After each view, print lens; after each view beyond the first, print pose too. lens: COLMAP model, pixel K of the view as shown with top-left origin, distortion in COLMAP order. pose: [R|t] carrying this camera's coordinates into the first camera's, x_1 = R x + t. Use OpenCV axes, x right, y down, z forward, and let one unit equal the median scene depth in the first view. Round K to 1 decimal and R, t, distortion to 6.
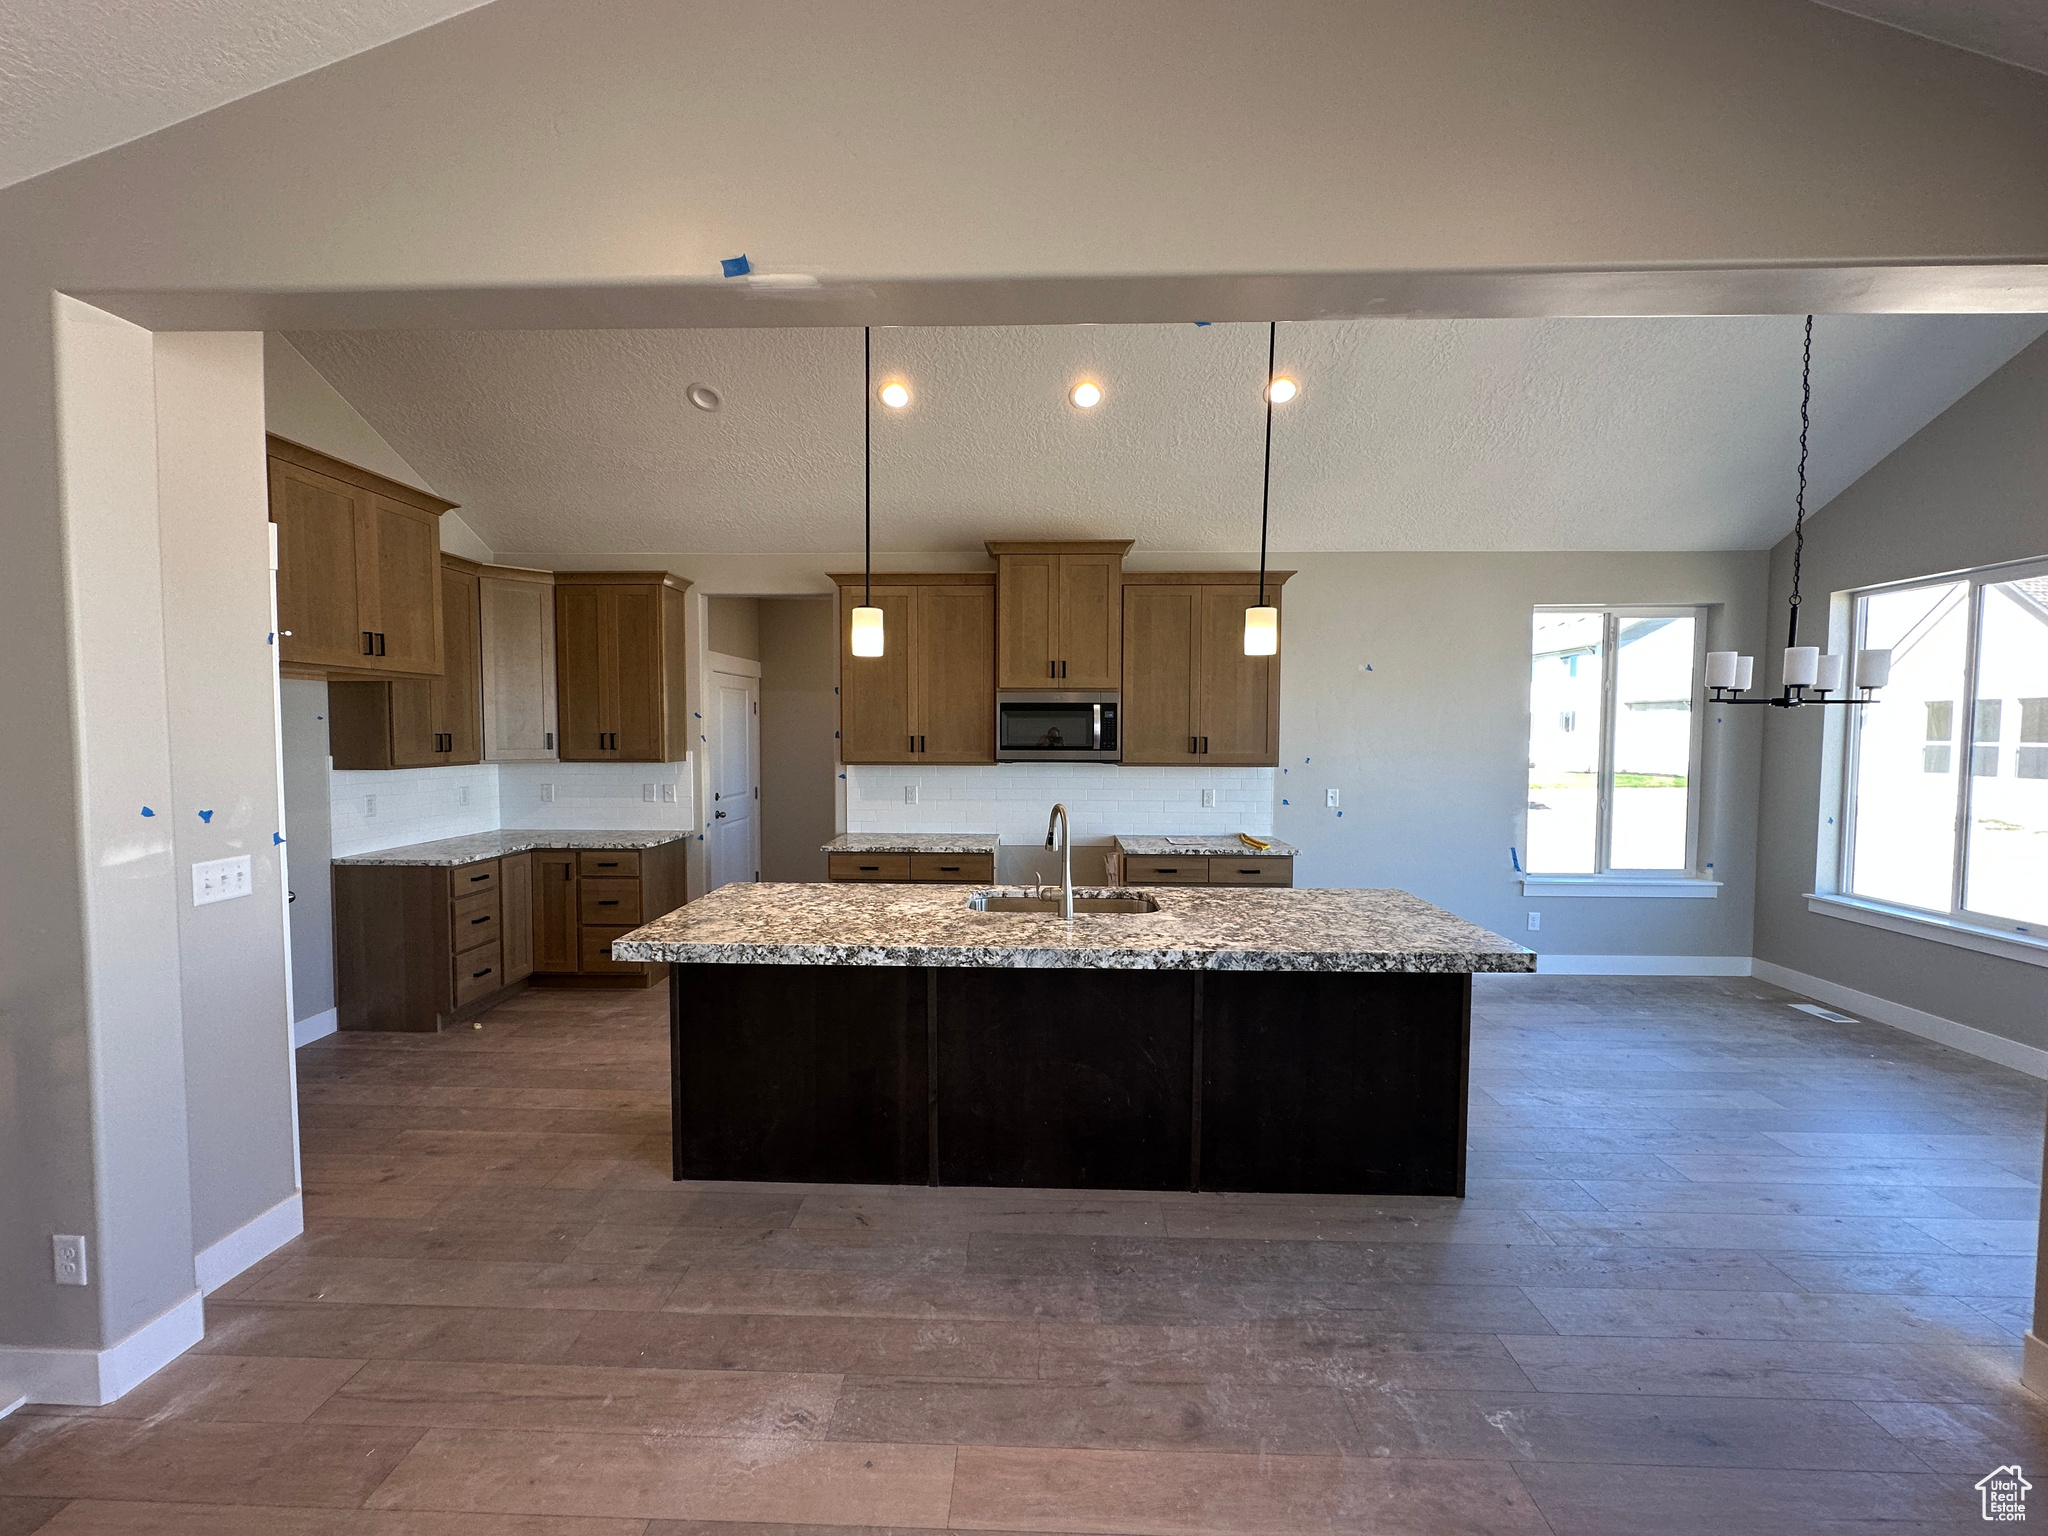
lens RADIAL K [[812.2, 0, 1022.6], [0, 812.2, 767.3], [0, 0, 1]] dist [-0.000391, 0.000509]
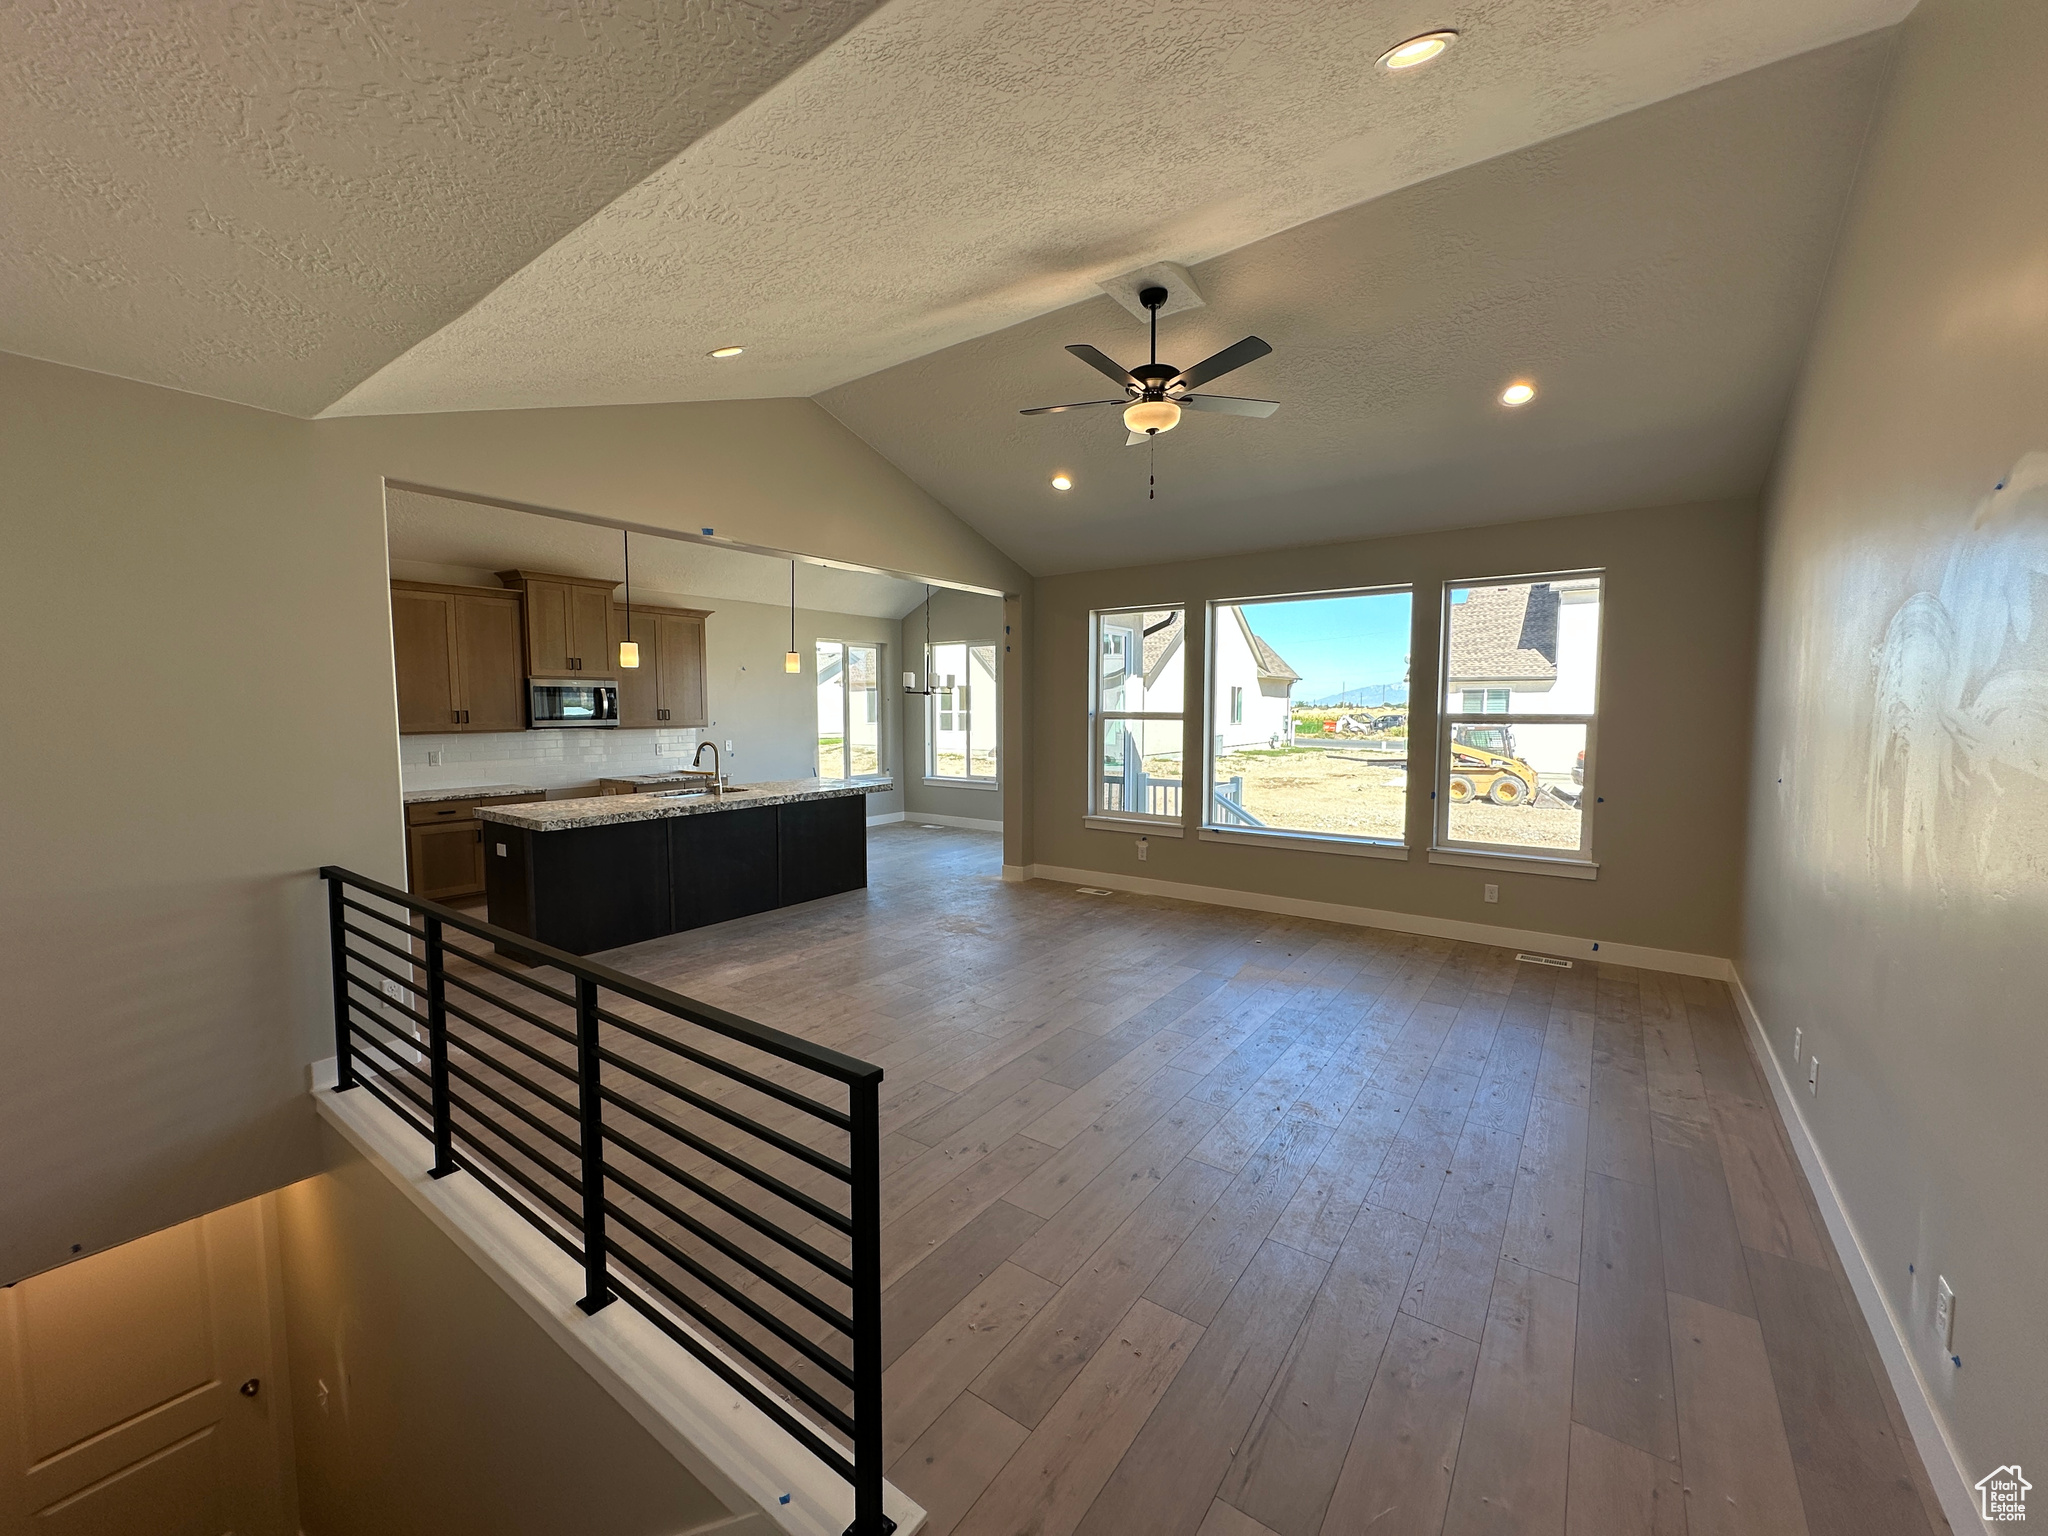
lens RADIAL K [[812.2, 0, 1022.6], [0, 812.2, 767.3], [0, 0, 1]] dist [-0.000391, 0.000509]
pose [[0.560285, -0.067128, 0.825575, -0.743618], [0.042608, 0.997727, 0.052209, 0.022781], [-0.827203, 0.005924, 0.561872, -0.496770]]
